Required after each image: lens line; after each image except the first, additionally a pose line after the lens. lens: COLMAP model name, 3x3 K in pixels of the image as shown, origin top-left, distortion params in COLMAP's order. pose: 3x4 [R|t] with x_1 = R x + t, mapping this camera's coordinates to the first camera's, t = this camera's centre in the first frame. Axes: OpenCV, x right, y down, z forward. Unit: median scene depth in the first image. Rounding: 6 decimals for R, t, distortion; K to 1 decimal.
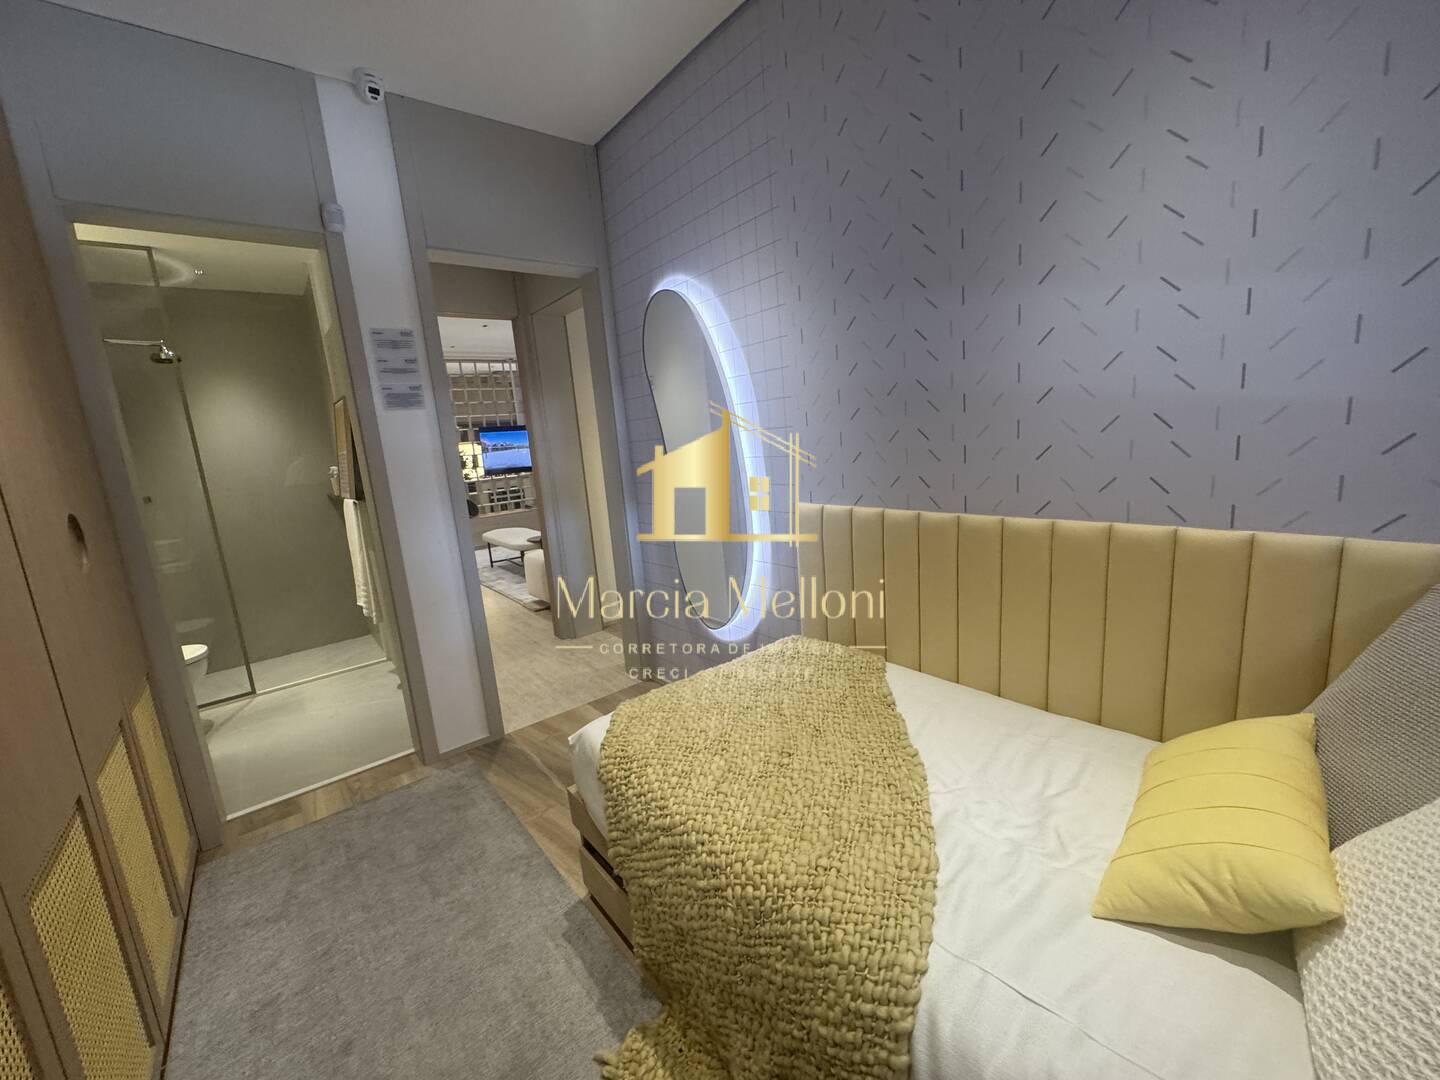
lens RADIAL K [[575.0, 0, 718.7], [0, 575.0, 537.7], [0, 0, 1]] dist [-0.001853, -0.000011]
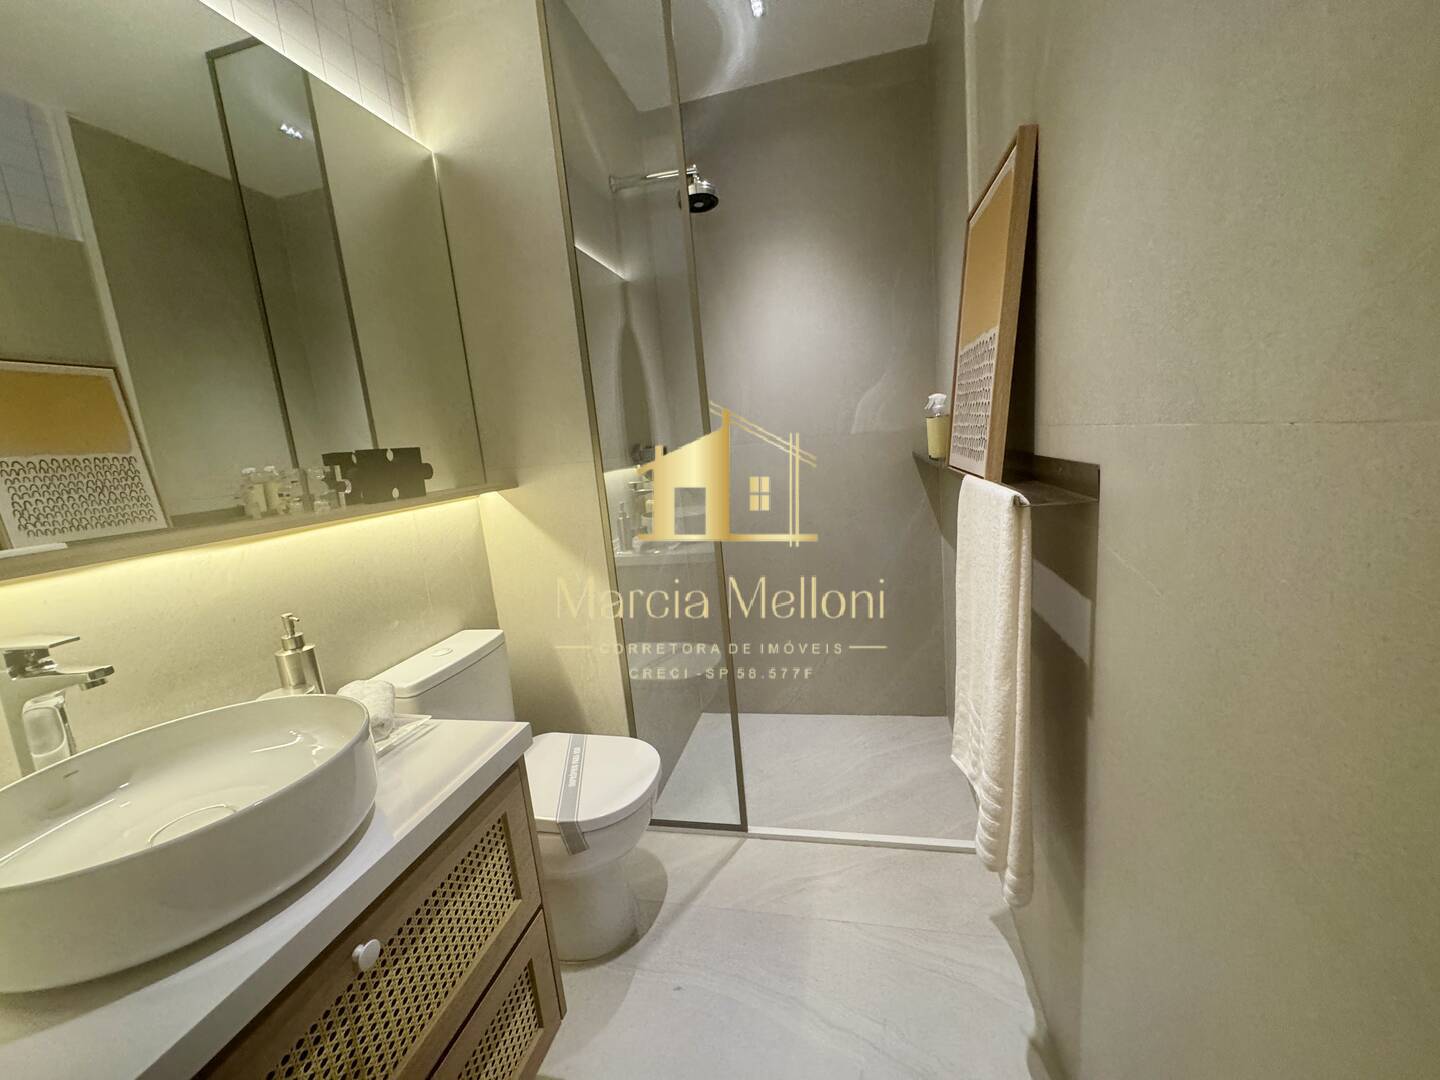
lens RADIAL K [[575.0, 0, 718.7], [0, 575.0, 537.7], [0, 0, 1]] dist [-0.001853, -0.000011]
pose [[0.620326, 0.158575, -0.768147, -0.464251], [-0.096068, 0.987337, 0.126244, -0.058305], [0.778439, -0.004518, 0.627704, 0.656876]]
